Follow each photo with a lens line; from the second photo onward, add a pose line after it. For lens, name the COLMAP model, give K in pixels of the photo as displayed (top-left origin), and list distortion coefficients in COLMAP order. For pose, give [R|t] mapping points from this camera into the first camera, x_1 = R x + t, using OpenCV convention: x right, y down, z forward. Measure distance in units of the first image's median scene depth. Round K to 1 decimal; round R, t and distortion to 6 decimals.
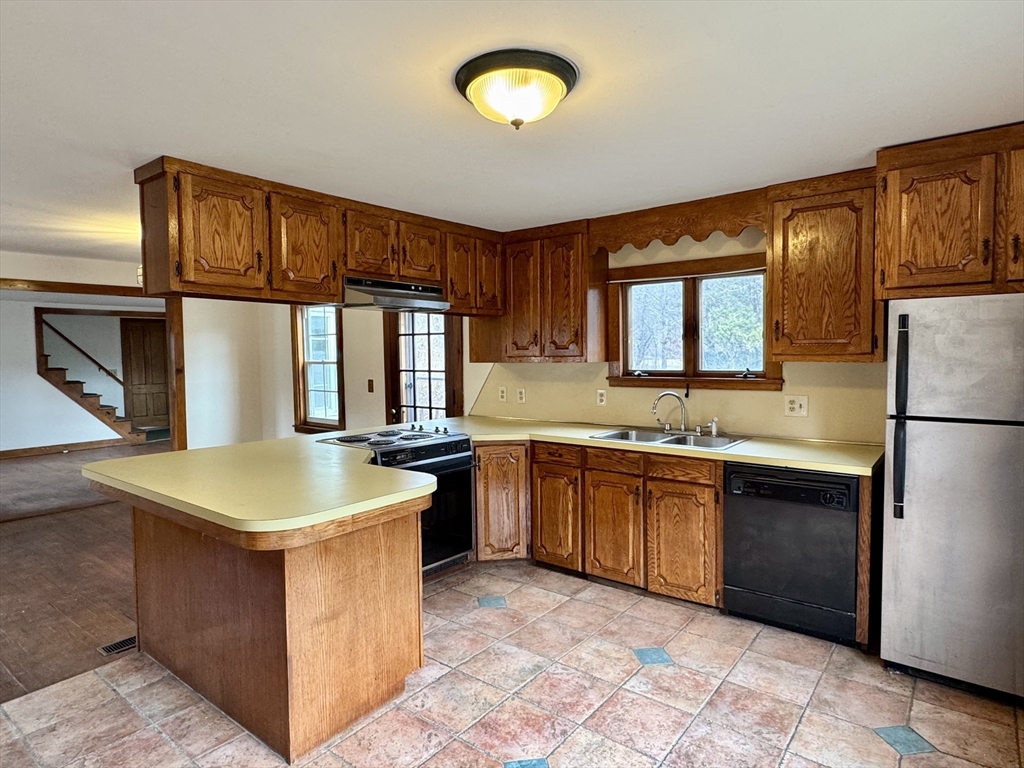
lens RADIAL K [[593.0, 0, 514.1], [0, 593.0, 385.6], [0, 0, 1]] dist [-0.004042, 0.001606]
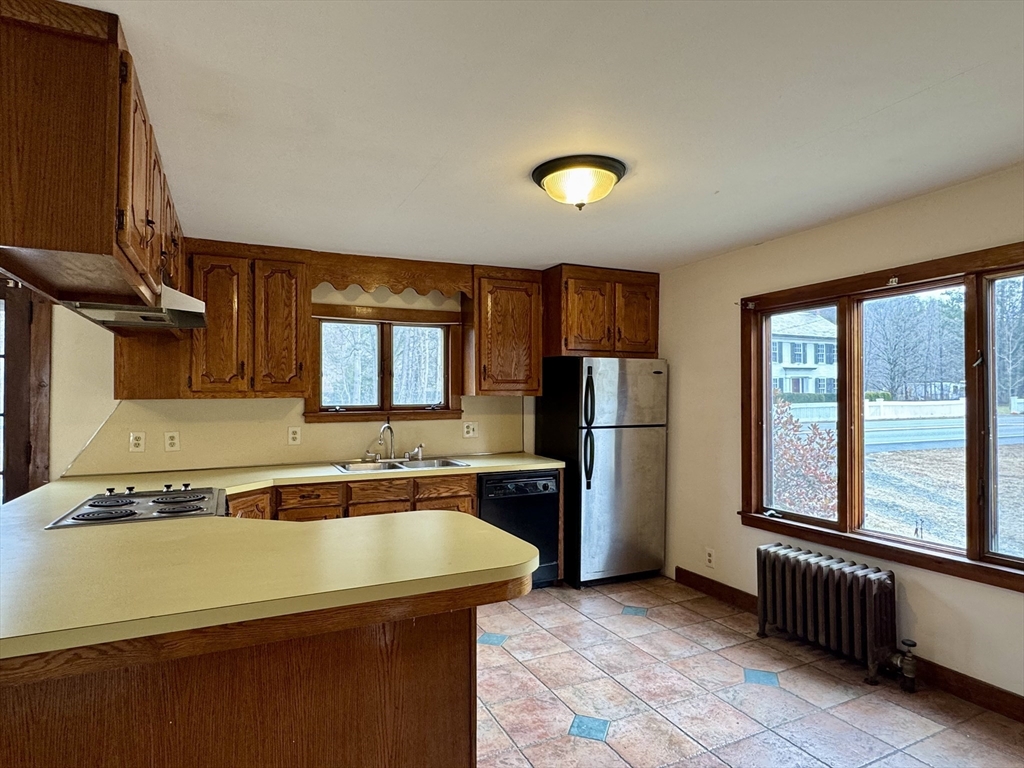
lens RADIAL K [[593.0, 0, 510.9], [0, 593.0, 386.0], [0, 0, 1]] dist [-0.004042, 0.001606]
pose [[0.441342, 0.020694, 0.897100, -0.683562], [0.048506, 0.997722, -0.046878, 0.003163], [-0.896027, 0.064204, 0.439333, 0.332813]]
